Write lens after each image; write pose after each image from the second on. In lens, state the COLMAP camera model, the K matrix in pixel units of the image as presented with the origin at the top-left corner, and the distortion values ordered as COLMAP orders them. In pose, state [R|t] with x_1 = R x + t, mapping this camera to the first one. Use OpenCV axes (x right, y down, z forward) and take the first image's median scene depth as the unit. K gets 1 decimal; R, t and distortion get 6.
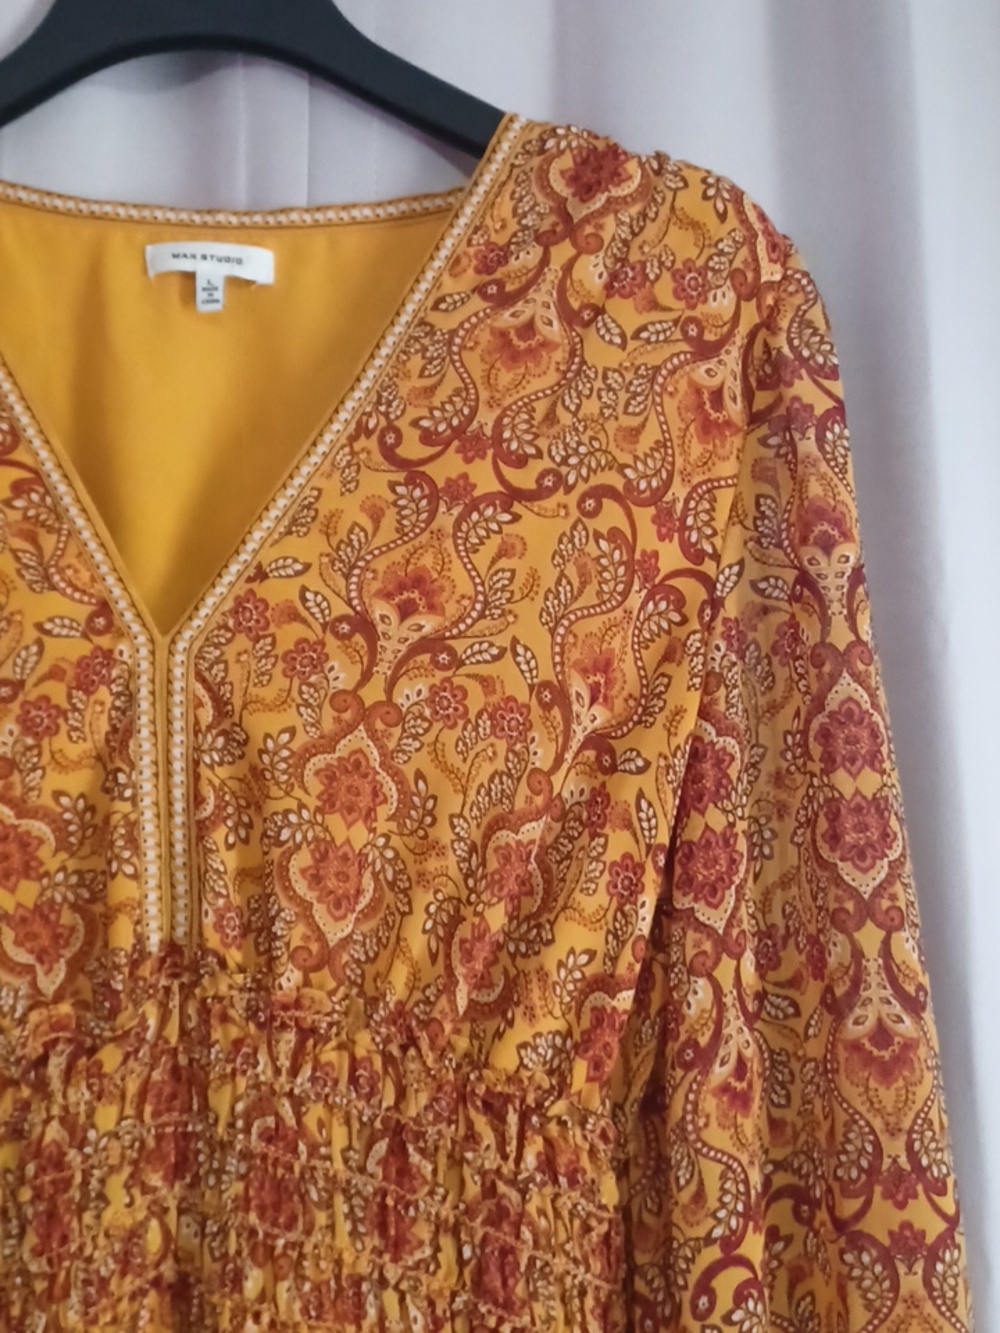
lens RADIAL K [[1579.8, 0, 500.2], [0, 1579.8, 671.3], [0, 0, 1]] dist [0.061061, 0.000000]
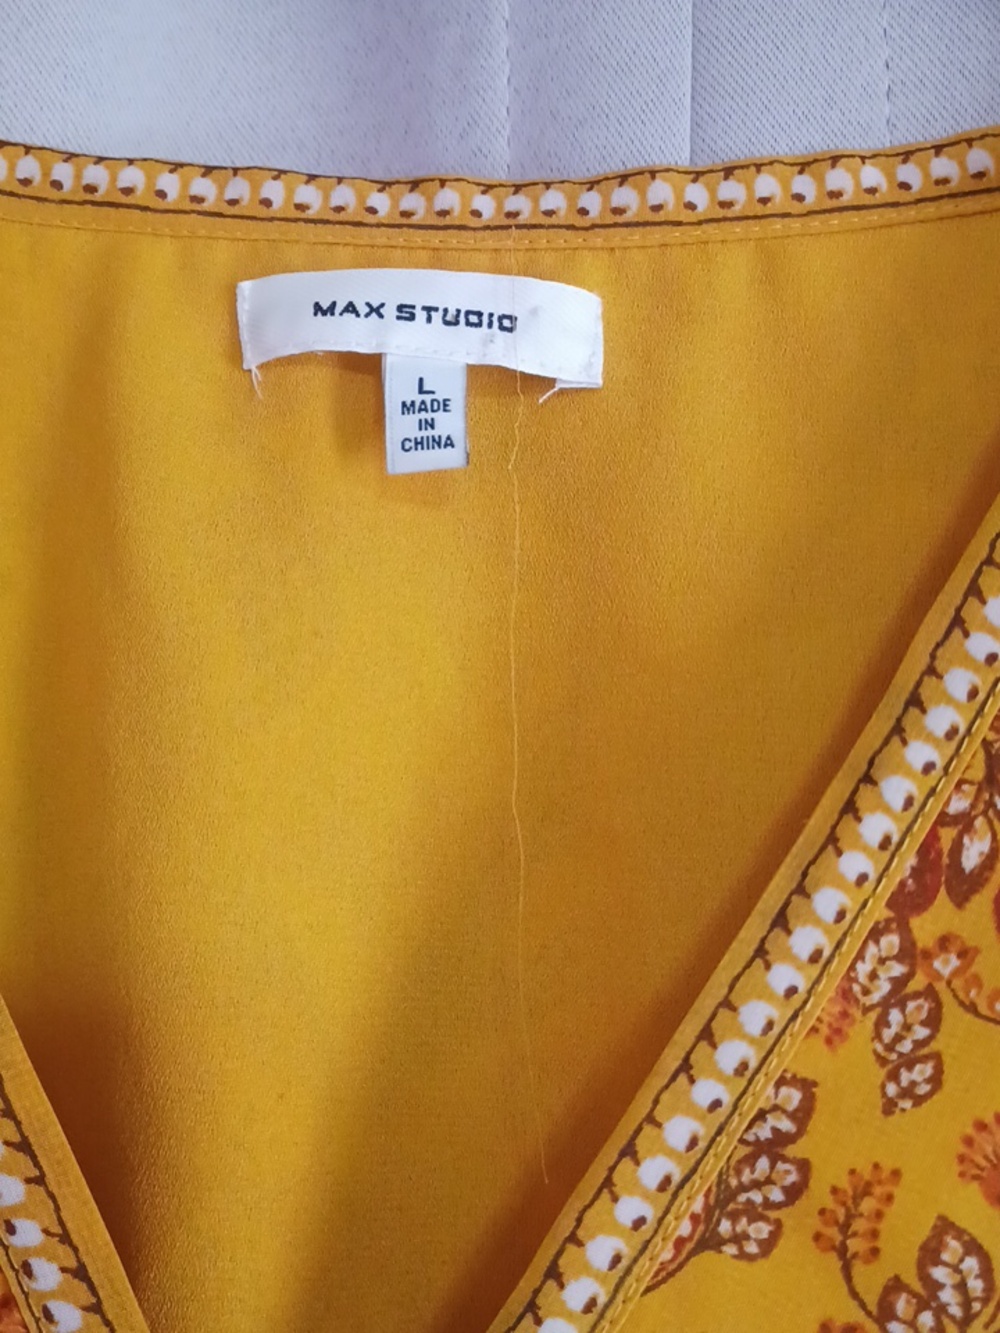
lens RADIAL K [[1579.8, 0, 503.3], [0, 1579.8, 665.1], [0, 0, 1]] dist [0.061061, 0.000000]
pose [[0.999006, 0.003165, -0.044472, -0.160766], [-0.004321, 0.999655, -0.025925, -0.188706], [0.044375, 0.026091, 0.998674, 0.710508]]
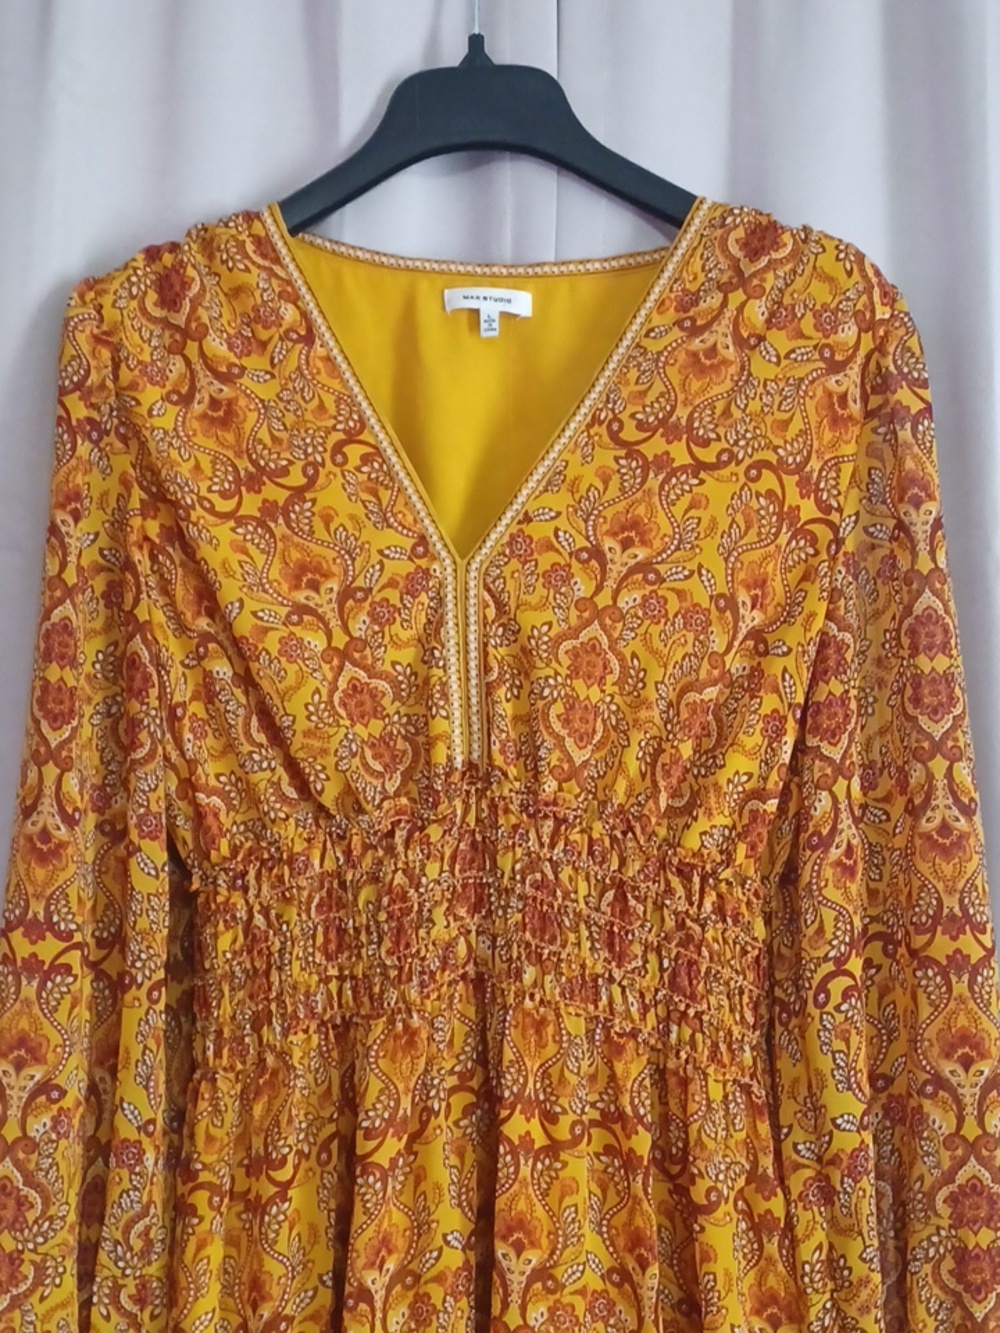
lens RADIAL K [[1579.8, 0, 485.4], [0, 1579.8, 666.8], [0, 0, 1]] dist [0.061061, 0.000000]
pose [[0.998126, 0.017014, -0.058771, -0.102110], [-0.014759, 0.999146, 0.038586, 0.020907], [0.059378, -0.037646, 0.997525, -0.487926]]
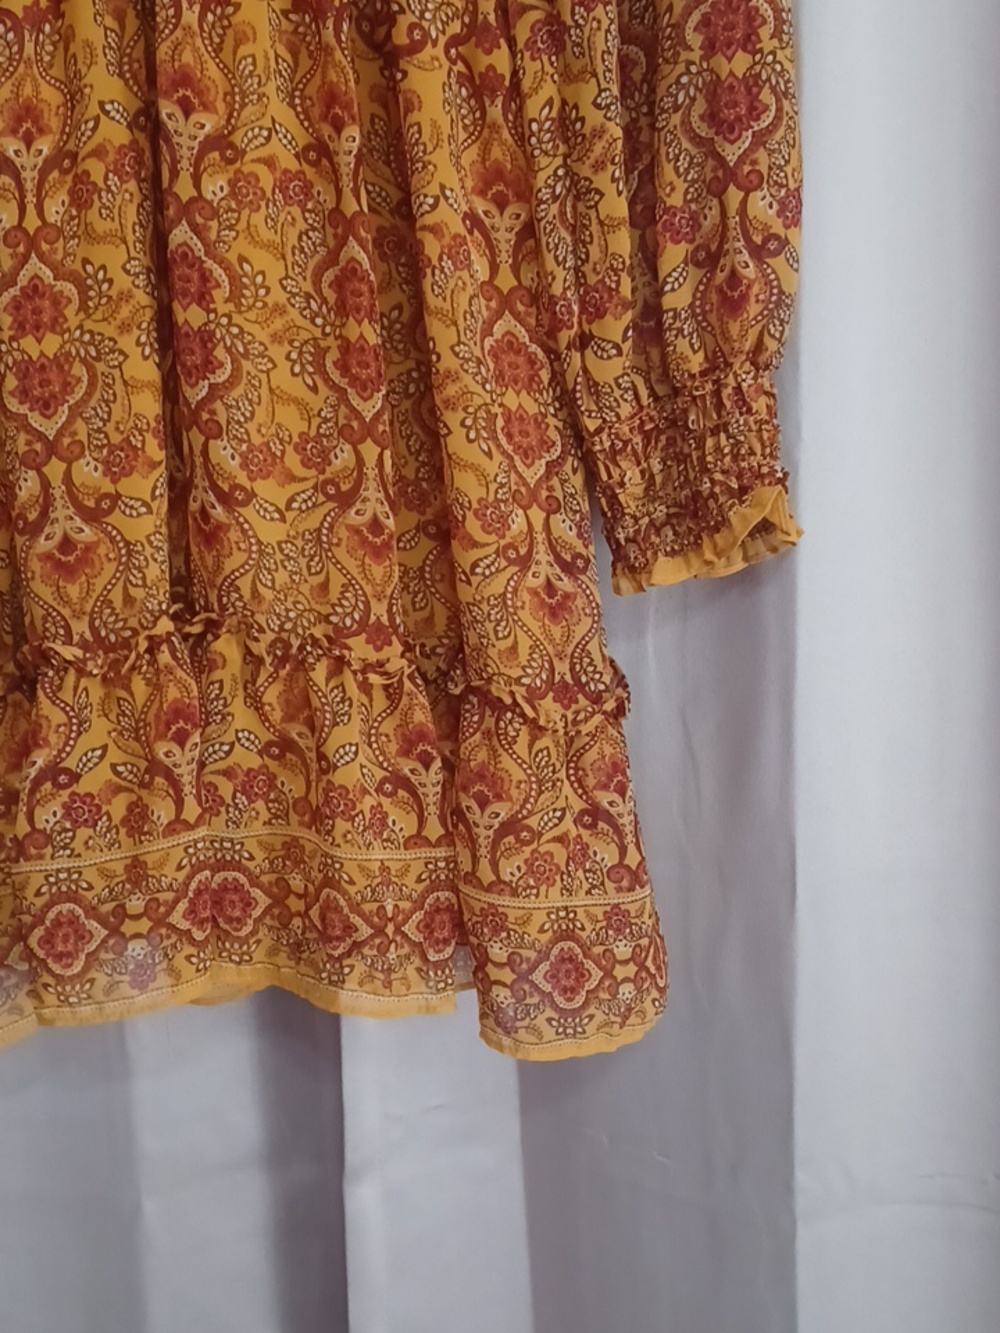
lens RADIAL K [[1579.8, 0, 503.1], [0, 1579.8, 679.3], [0, 0, 1]] dist [0.061061, 0.000000]
pose [[0.998256, -0.008258, -0.058450, 0.145265], [0.025905, 0.951014, 0.308061, 0.615260], [0.053043, -0.309038, 0.949569, -0.344894]]
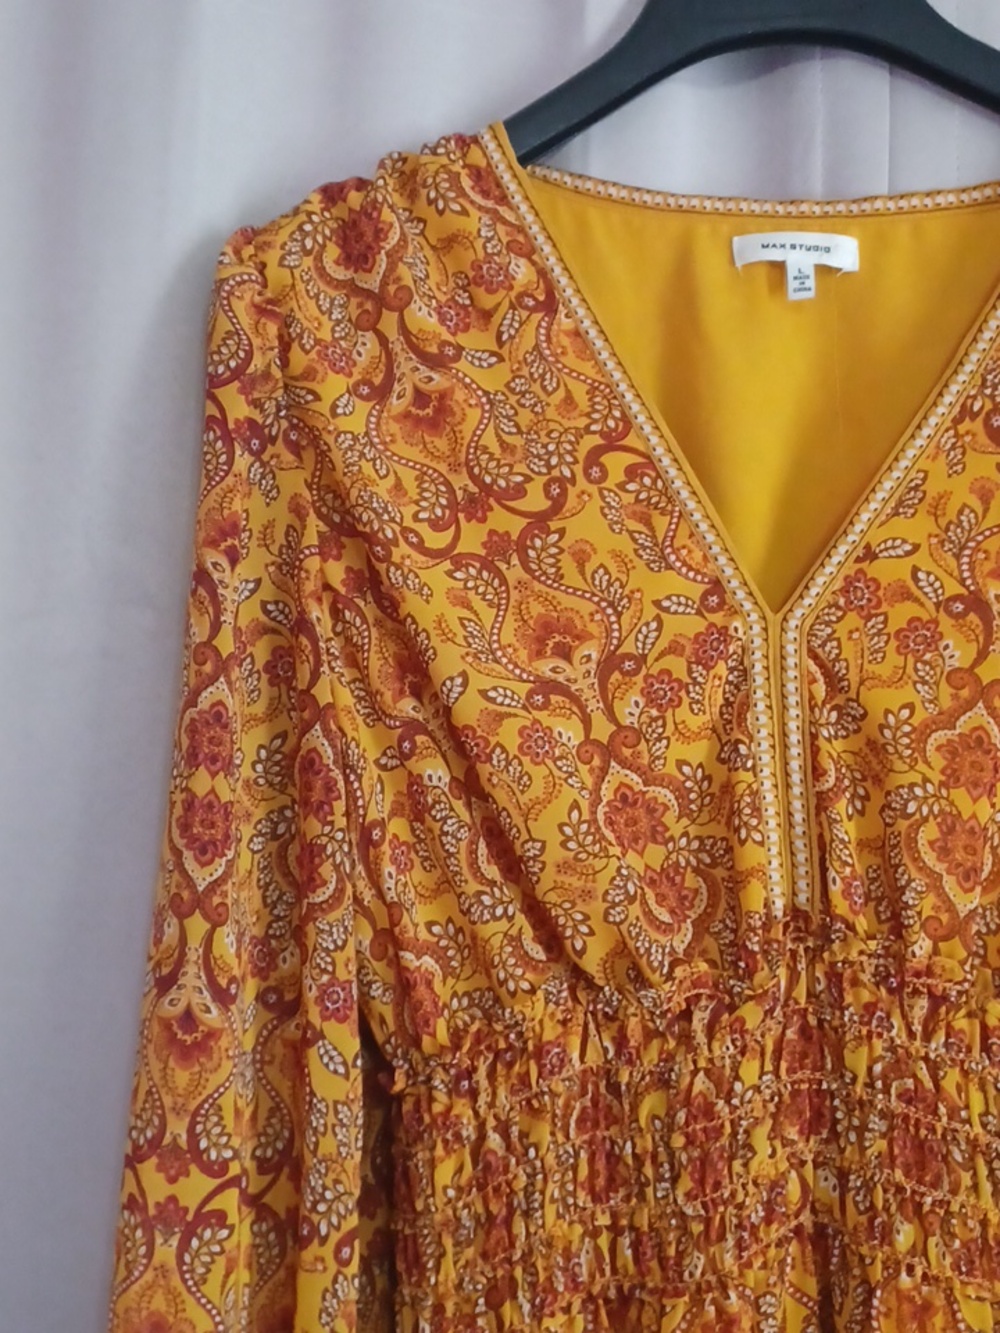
lens RADIAL K [[1579.8, 0, 489.7], [0, 1579.8, 657.2], [0, 0, 1]] dist [0.061061, 0.000000]
pose [[0.994568, 0.010710, -0.103536, -0.292304], [-0.009672, 0.999898, 0.010515, -0.002874], [0.103638, -0.009457, 0.994570, -0.054770]]
